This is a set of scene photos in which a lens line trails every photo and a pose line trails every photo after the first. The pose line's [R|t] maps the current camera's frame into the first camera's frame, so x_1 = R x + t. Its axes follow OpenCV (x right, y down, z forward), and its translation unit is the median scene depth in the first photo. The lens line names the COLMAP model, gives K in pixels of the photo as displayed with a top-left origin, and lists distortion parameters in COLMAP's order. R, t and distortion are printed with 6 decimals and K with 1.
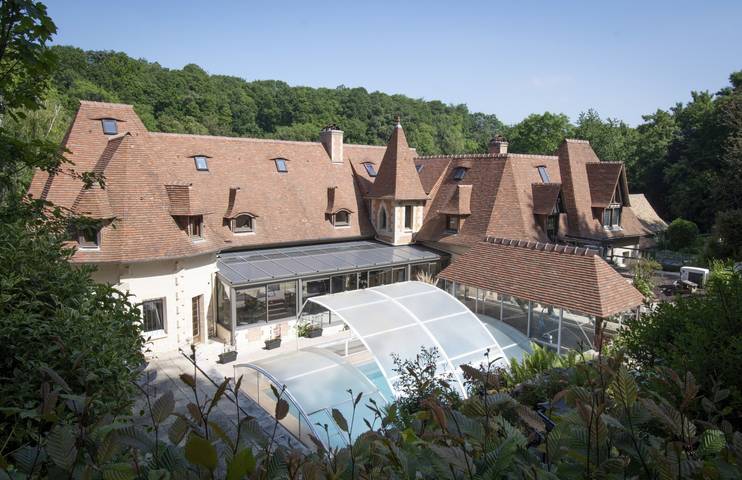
lens RADIAL K [[484.3, 0, 370.0], [0, 484.3, 240.0], [0, 0, 1]] dist [0.007322, 0.001624]
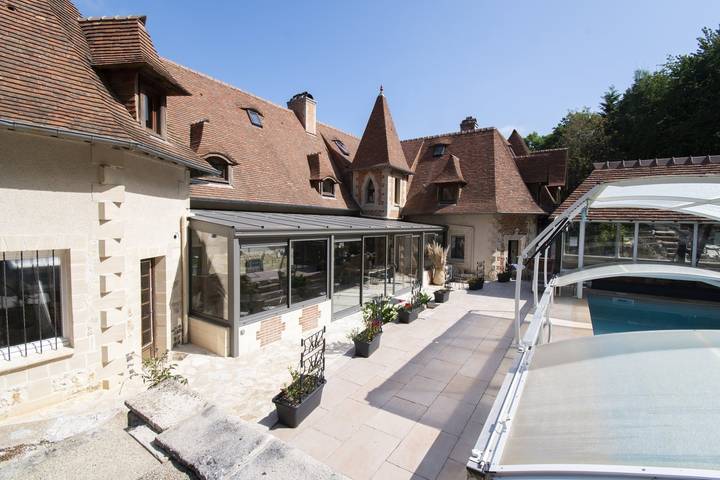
lens RADIAL K [[322.6, 0, 362.6], [0, 322.6, 237.5], [0, 0, 1]] dist [-0.016707, -0.000792]
pose [[0.948110, -0.016351, 0.317521, -0.193535], [0.043339, 0.996002, -0.078119, 0.095168], [-0.314974, 0.087826, 0.945028, 0.475777]]
